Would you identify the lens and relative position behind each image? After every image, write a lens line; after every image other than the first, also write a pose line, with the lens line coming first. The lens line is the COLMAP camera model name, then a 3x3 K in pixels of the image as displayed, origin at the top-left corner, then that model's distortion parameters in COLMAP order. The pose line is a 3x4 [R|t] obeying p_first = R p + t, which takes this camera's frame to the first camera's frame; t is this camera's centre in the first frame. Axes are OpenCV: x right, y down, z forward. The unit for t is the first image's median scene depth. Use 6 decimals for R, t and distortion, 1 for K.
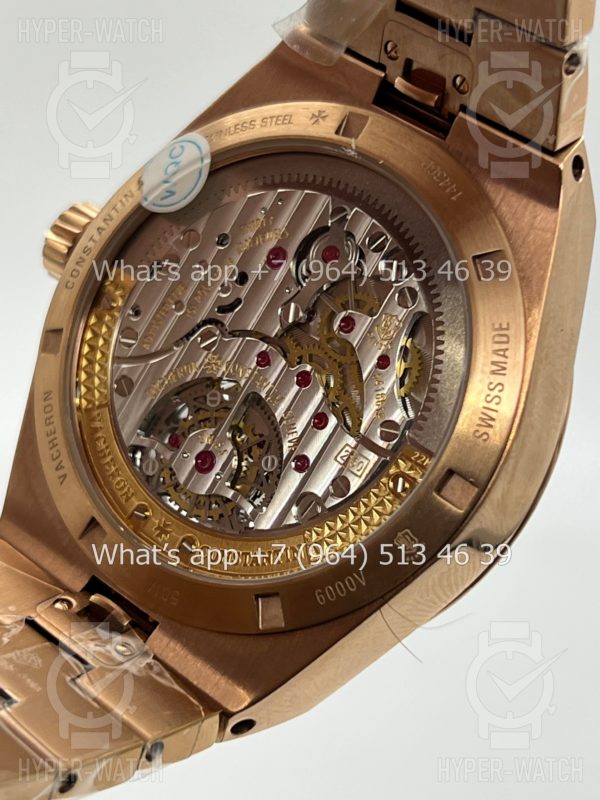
lens RADIAL K [[1856.7, 0, 299.1], [0, 1856.7, 400.2], [0, 0, 1]] dist [0.268765, 0.000000]
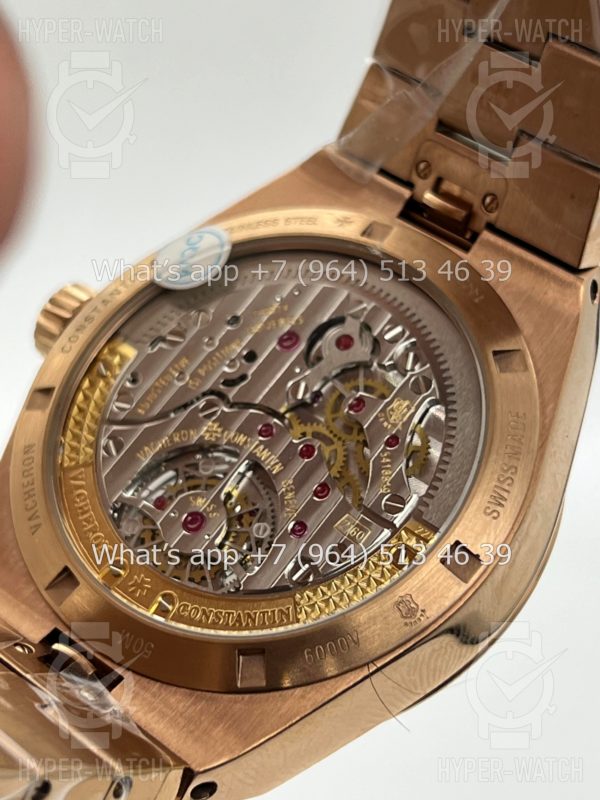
lens RADIAL K [[1856.7, 0, 301.8], [0, 1856.7, 399.5], [0, 0, 1]] dist [0.268765, 0.000000]
pose [[0.975579, 0.166191, 0.143620, -0.145156], [-0.125189, 0.957963, -0.258138, 0.214910], [-0.180483, 0.233854, 0.955373, 0.033201]]
